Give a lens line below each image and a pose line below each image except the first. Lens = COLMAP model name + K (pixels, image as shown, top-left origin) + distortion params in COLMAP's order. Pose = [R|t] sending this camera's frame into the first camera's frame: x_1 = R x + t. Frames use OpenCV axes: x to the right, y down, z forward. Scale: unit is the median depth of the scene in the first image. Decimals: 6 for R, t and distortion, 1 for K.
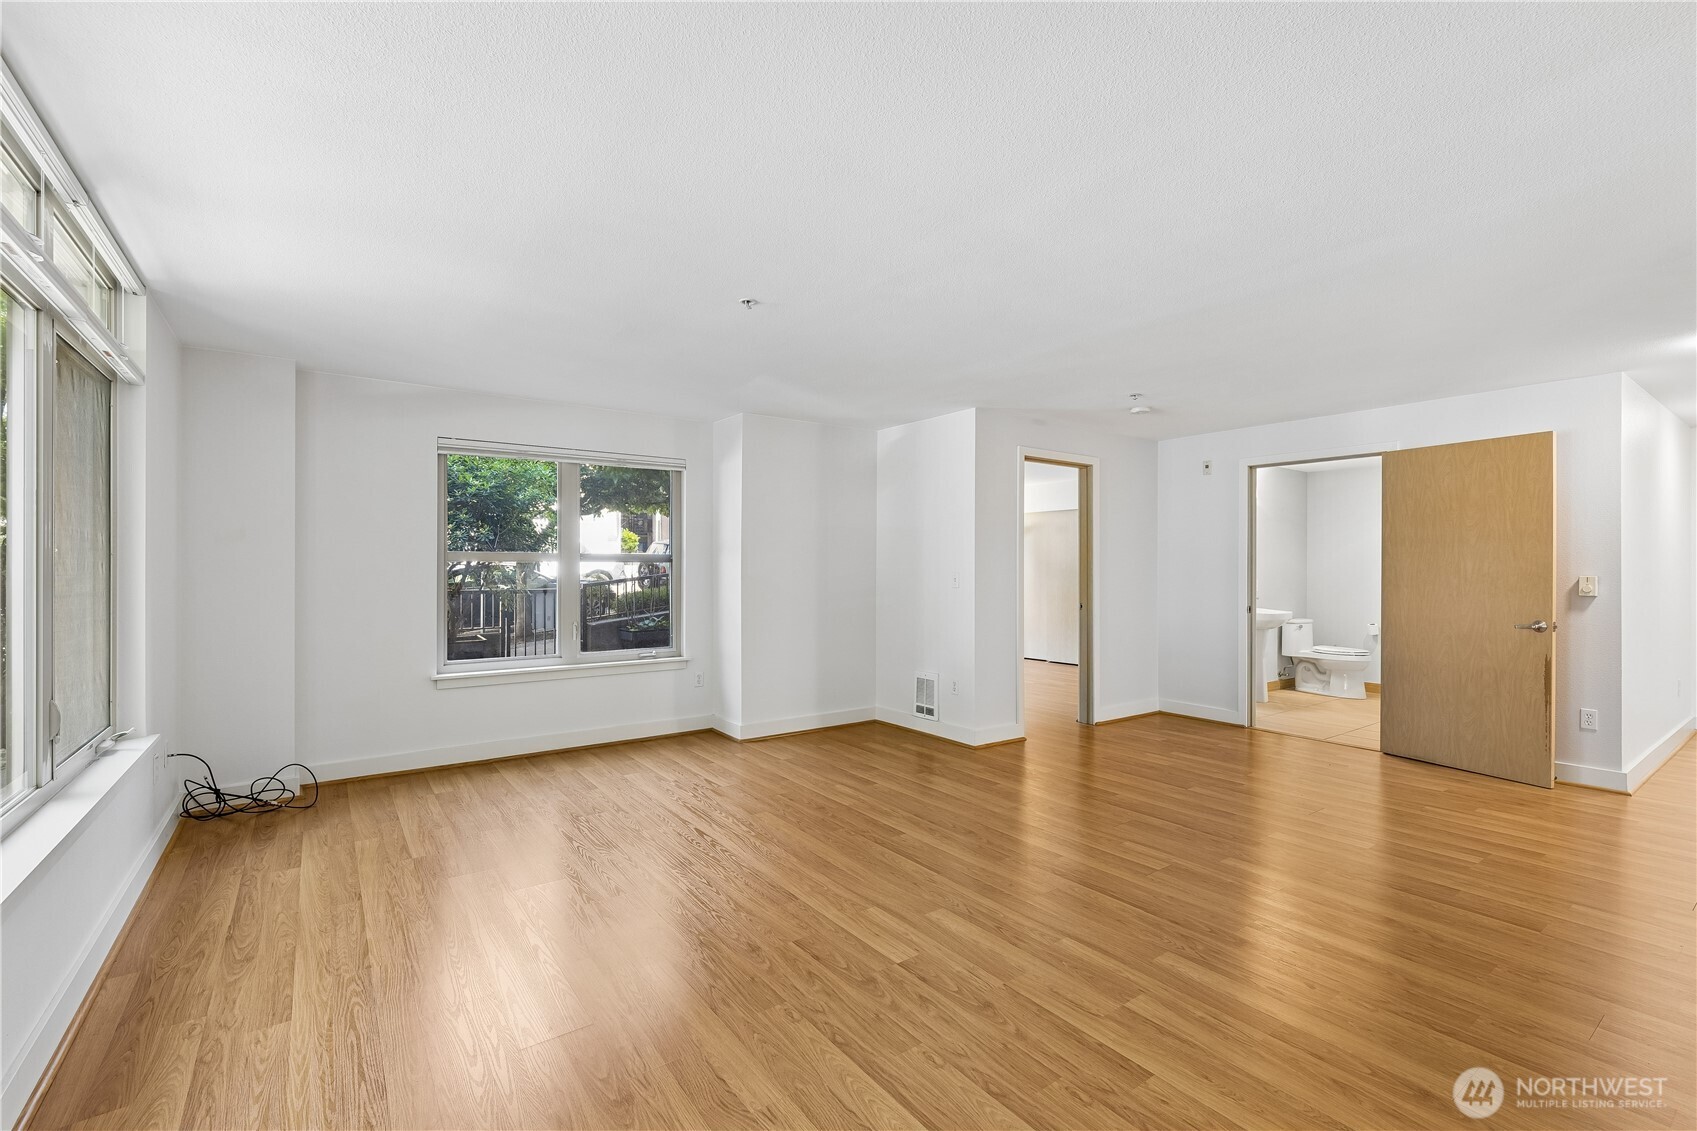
lens RADIAL K [[735.5, 0, 853.3], [0, 735.5, 567.6], [0, 0, 1]] dist [0.004639, -0.000561]
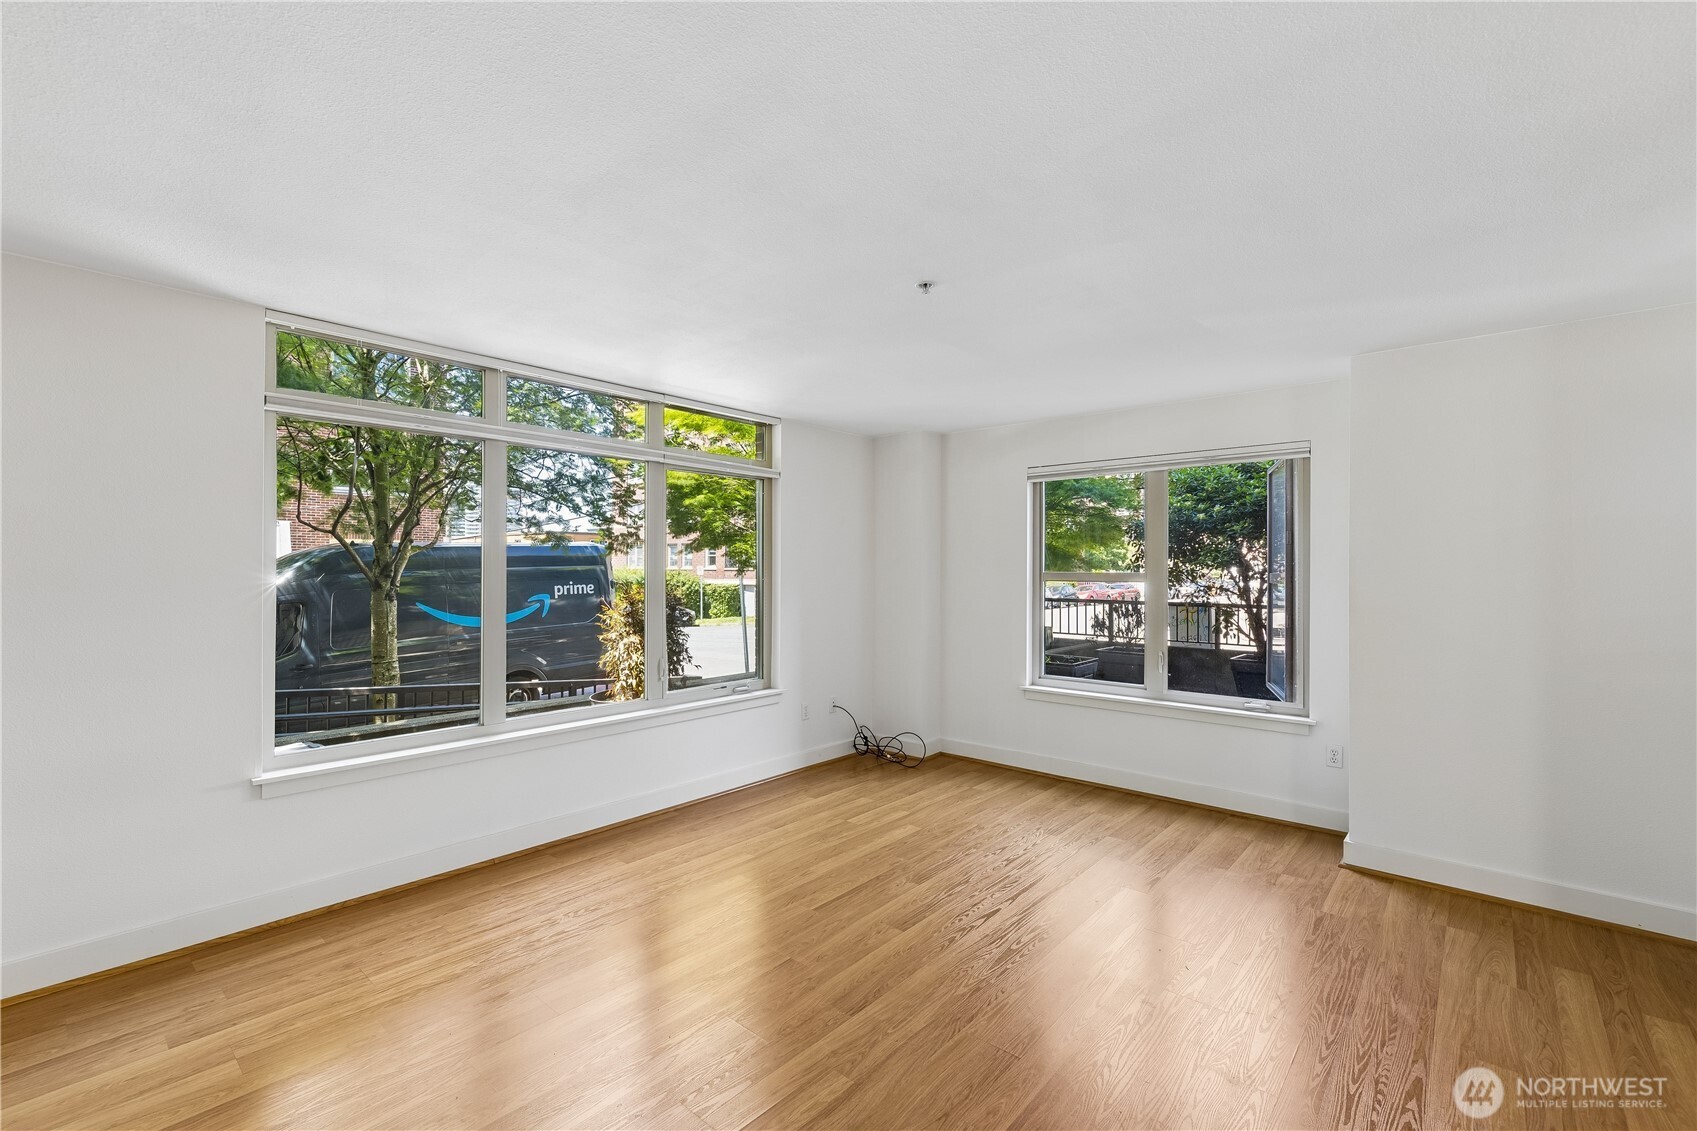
lens RADIAL K [[735.5, 0, 851.6], [0, 735.5, 567.7], [0, 0, 1]] dist [0.004639, -0.000561]
pose [[0.225657, 0.000131, -0.974207, 0.433467], [-0.001313, 0.999999, -0.000170, -0.028763], [0.974206, 0.001317, 0.225657, 0.486917]]
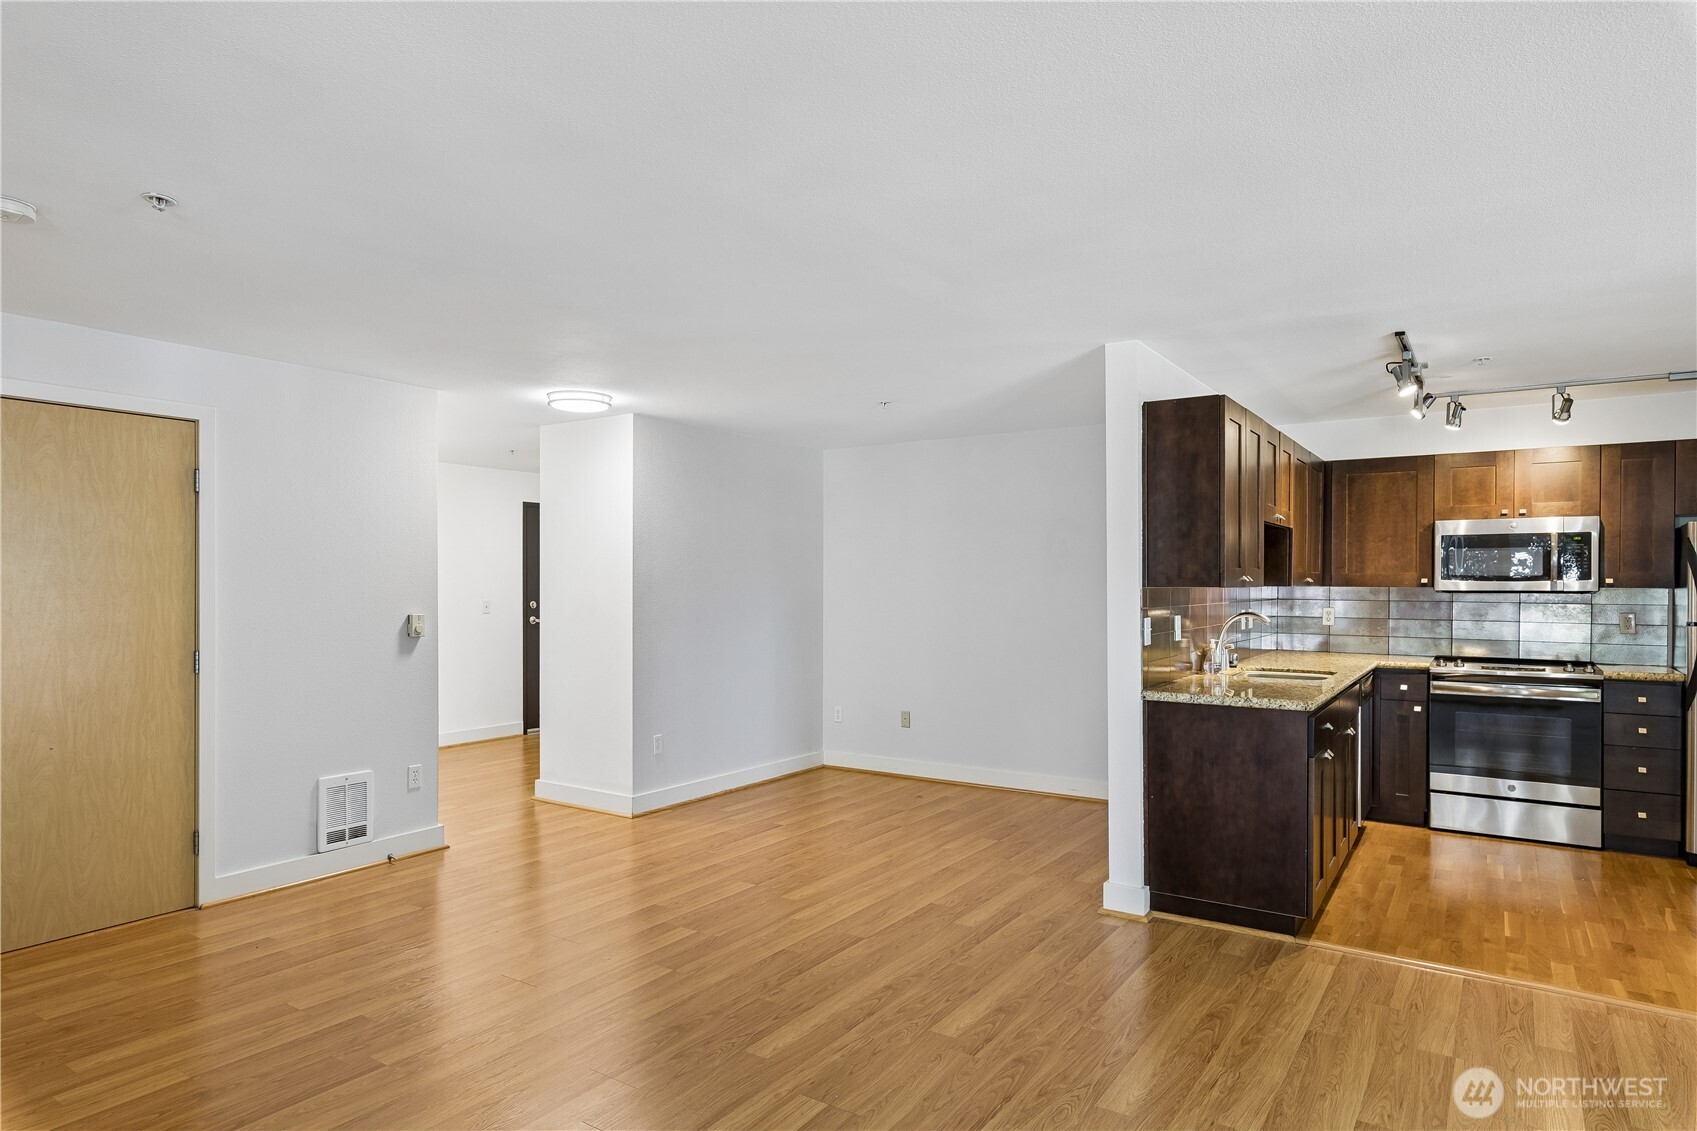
lens RADIAL K [[993.9, 0, 839.6], [0, 993.9, 589.5], [0, 0, 1]] dist [0.003436, -0.001394]
pose [[-0.335837, -0.011994, 0.941844, -0.257044], [-0.003701, 0.999928, 0.011414, -0.029118], [-0.941913, 0.000348, -0.335857, 0.839995]]
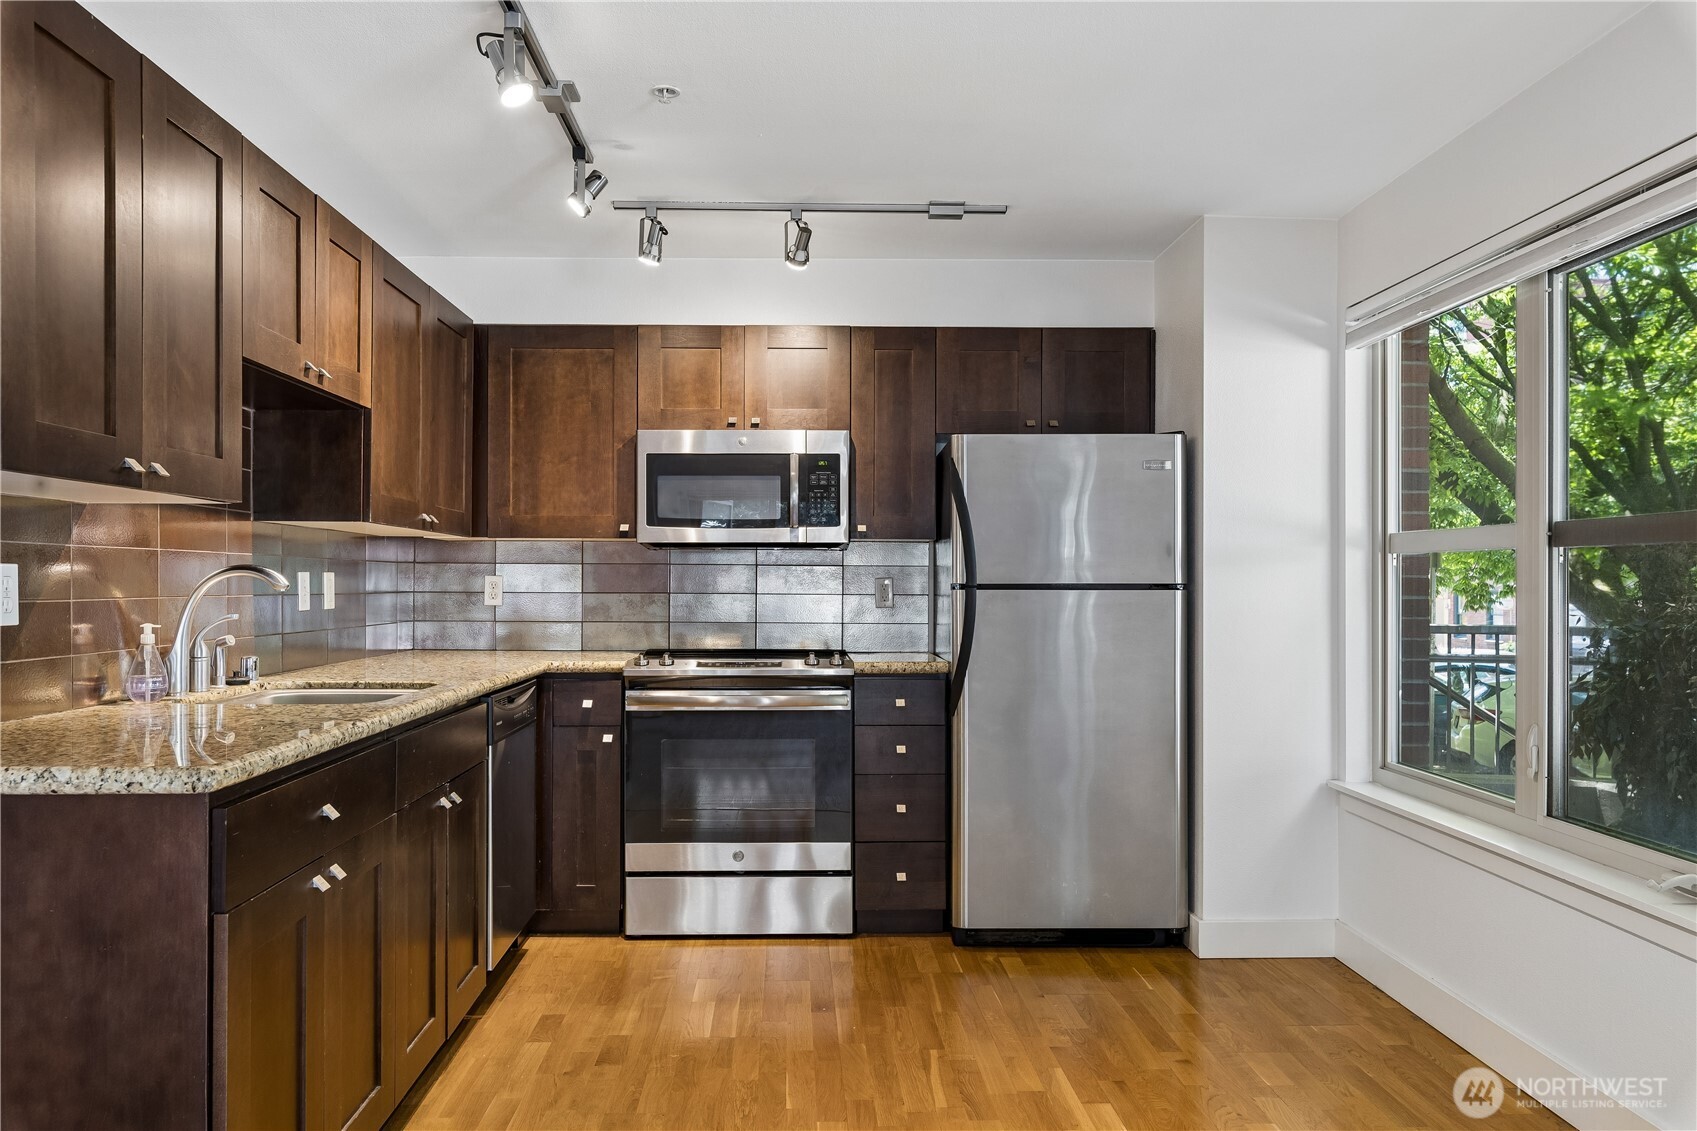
lens RADIAL K [[1182.8, 0, 837.5], [0, 1182.8, 572.2], [0, 0, 1]] dist [-0.004795, -0.002763]
pose [[-0.821161, 0.000898, 0.570695, 0.004239], [-0.004980, 0.999949, -0.008739, 0.011206], [-0.570674, -0.010018, -0.821115, 0.404992]]
